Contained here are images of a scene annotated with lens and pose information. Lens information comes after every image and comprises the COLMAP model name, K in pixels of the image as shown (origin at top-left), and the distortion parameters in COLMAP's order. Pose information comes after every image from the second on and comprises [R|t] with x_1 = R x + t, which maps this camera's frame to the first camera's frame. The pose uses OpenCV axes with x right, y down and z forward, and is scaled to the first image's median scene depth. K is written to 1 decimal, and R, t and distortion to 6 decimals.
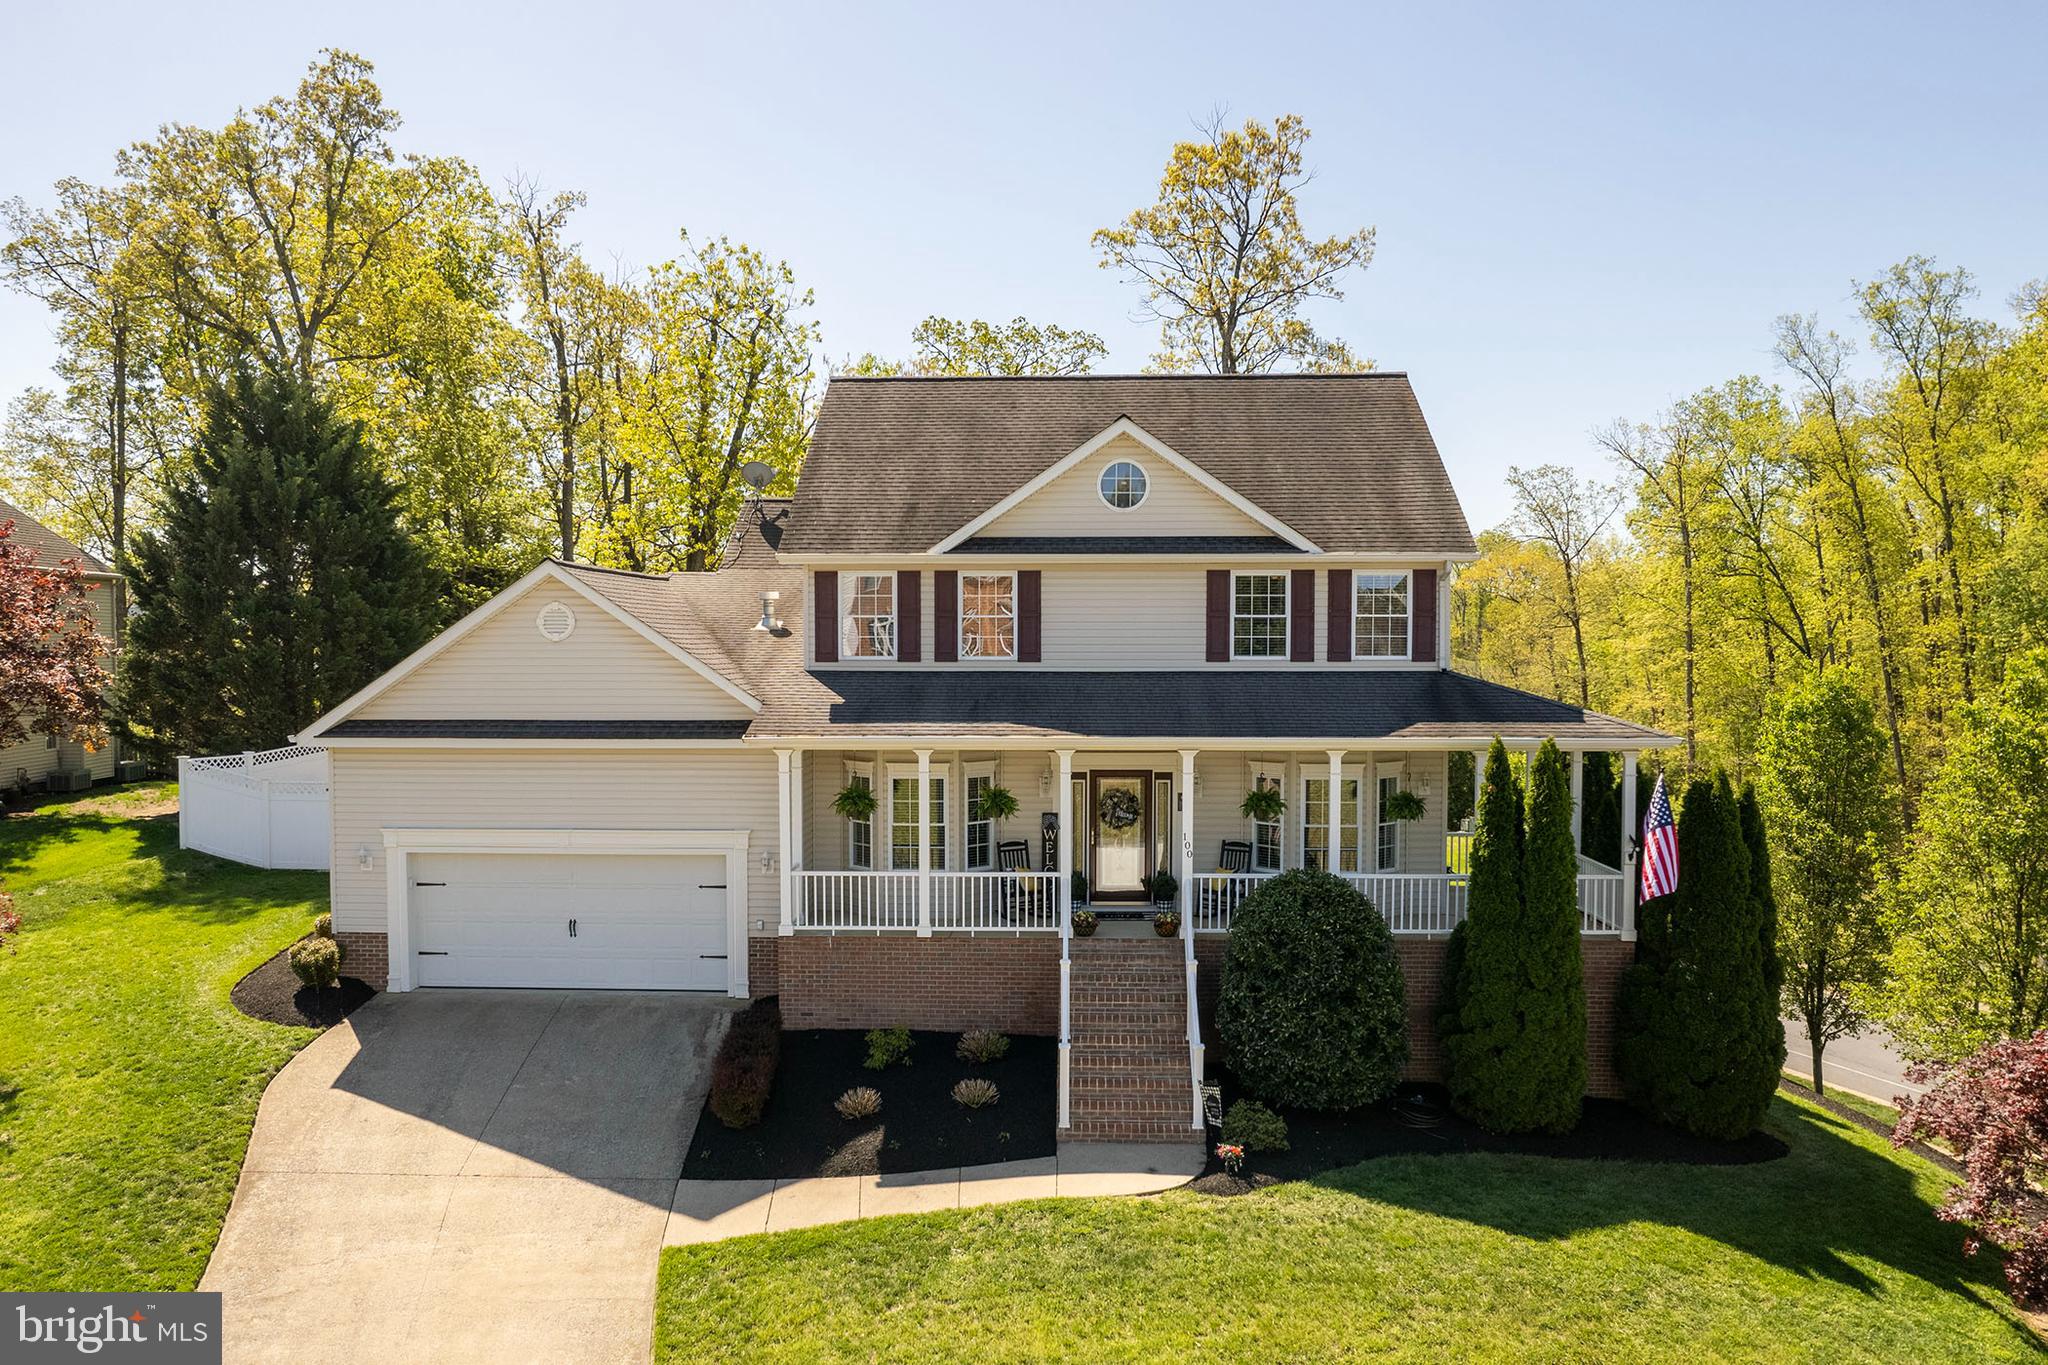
lens RADIAL K [[1357.6, 0, 967.4], [0, 1357.6, 723.2], [0, 0, 1]] dist [-0.027708, 0.001231]
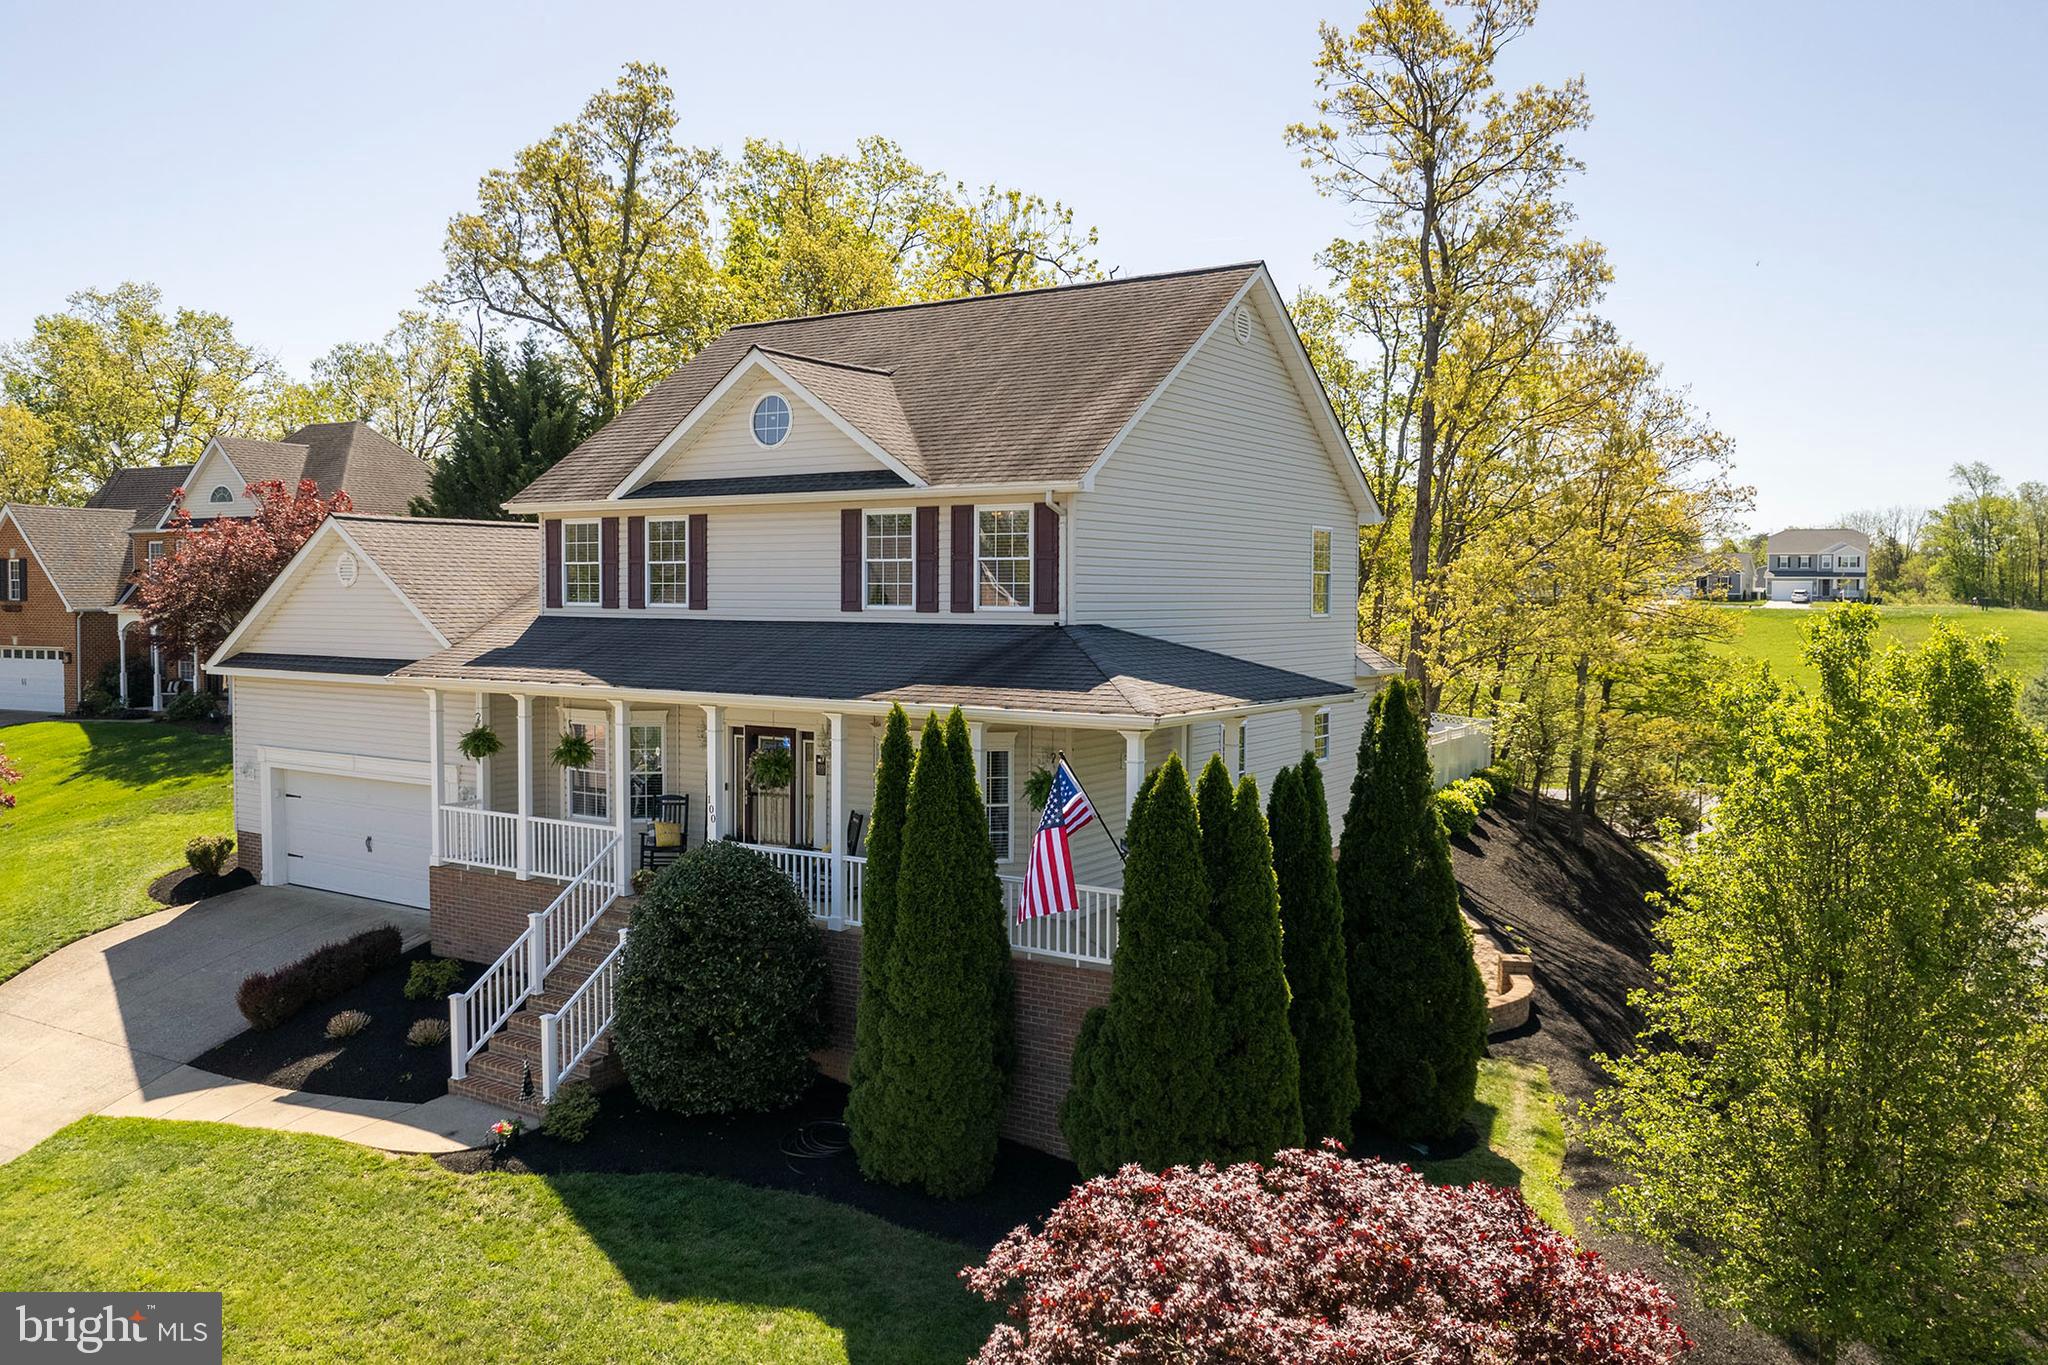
lens RADIAL K [[1403.5, 0, 1015.3], [0, 1403.5, 678.3], [0, 0, 1]] dist [-0.026304, 0.004681]
pose [[0.881029, 0.032248, -0.471962, 0.725667], [-0.031821, 0.999454, 0.008889, -0.012926], [0.471991, 0.007187, 0.881574, 0.234996]]
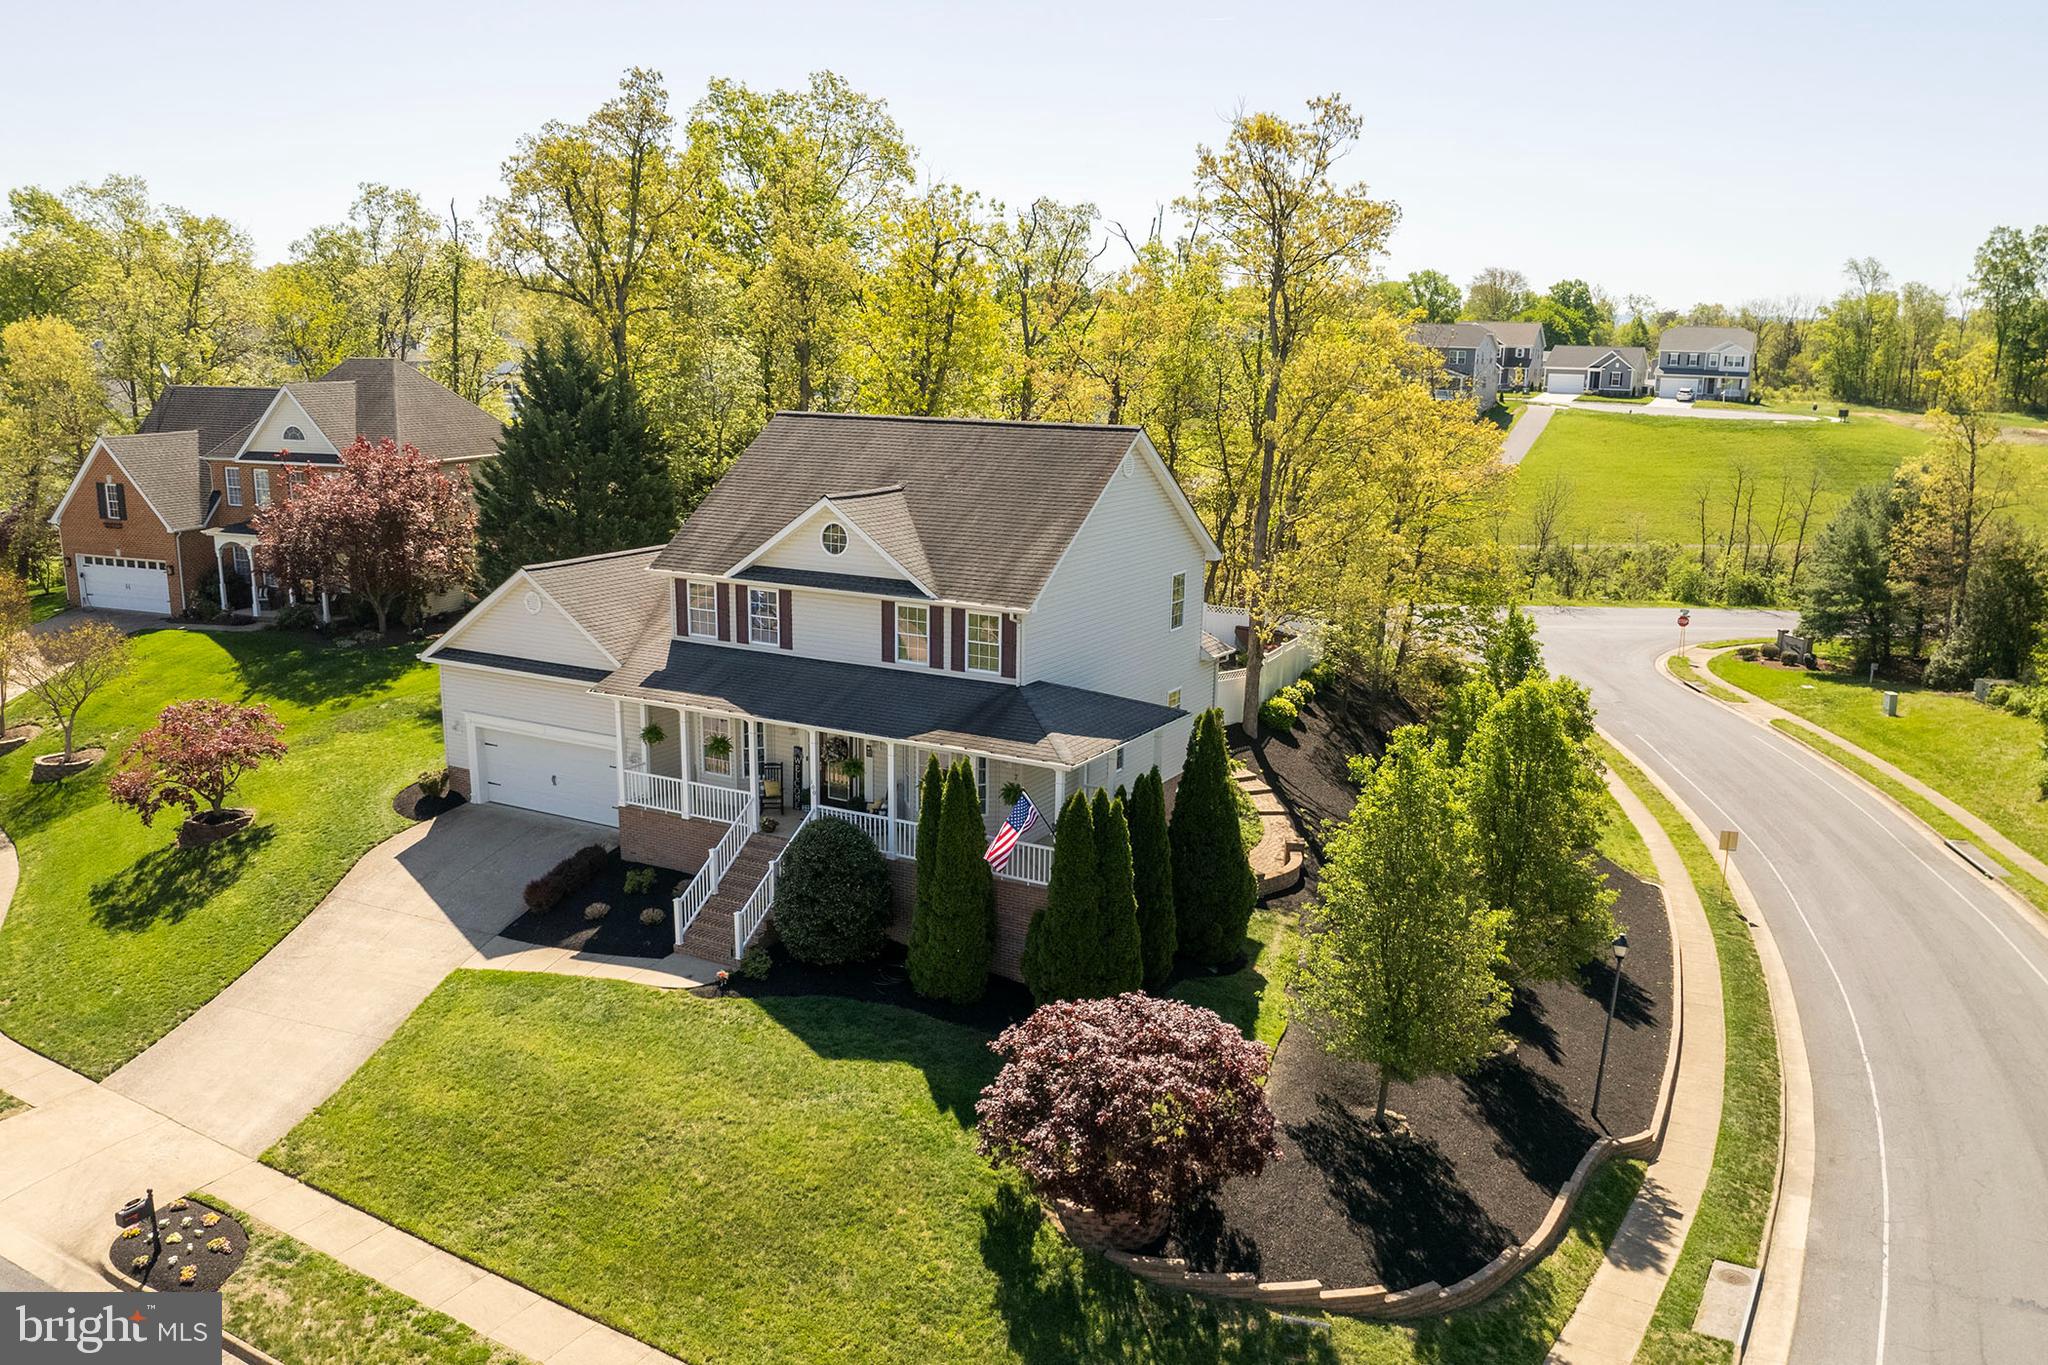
lens RADIAL K [[1401.2, 0, 1024.0], [0, 1401.2, 682.5], [0, 0, 1]] dist [-0.005051, -0.005534]
pose [[0.912009, 0.103733, -0.396837, 0.940565], [-0.039126, 0.985082, 0.167581, -0.289546], [0.408300, -0.137309, 0.902462, -0.333246]]
